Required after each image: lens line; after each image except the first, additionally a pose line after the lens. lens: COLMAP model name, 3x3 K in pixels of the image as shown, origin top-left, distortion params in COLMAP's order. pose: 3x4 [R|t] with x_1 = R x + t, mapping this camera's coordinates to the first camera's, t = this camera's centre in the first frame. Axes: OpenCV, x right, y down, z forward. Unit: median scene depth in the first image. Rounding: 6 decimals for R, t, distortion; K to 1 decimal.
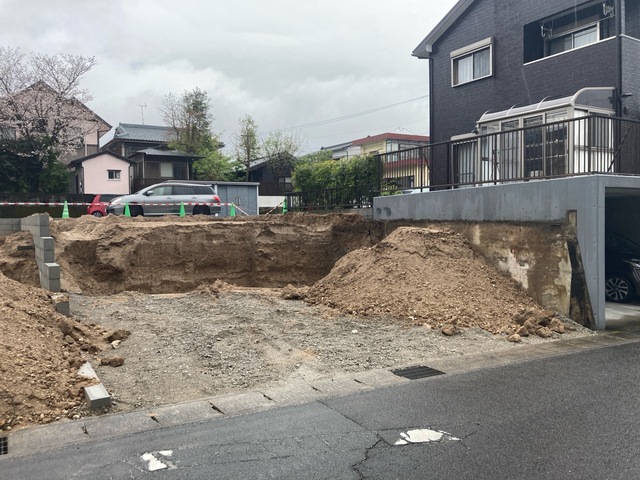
lens RADIAL K [[518.2, 0, 320.0], [0, 518.2, 240.0], [0, 0, 1]] dist [0.006485, 0.002499]
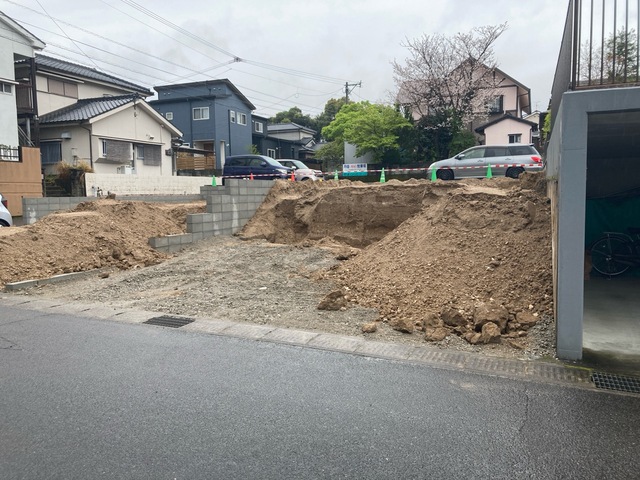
lens RADIAL K [[518.2, 0, 320.0], [0, 518.2, 240.0], [0, 0, 1]] dist [0.006485, 0.002499]
pose [[0.595479, 0.077304, -0.799643, 0.548734], [-0.024162, 0.996633, 0.078355, -0.001467], [0.803008, -0.027338, 0.595341, 0.277958]]
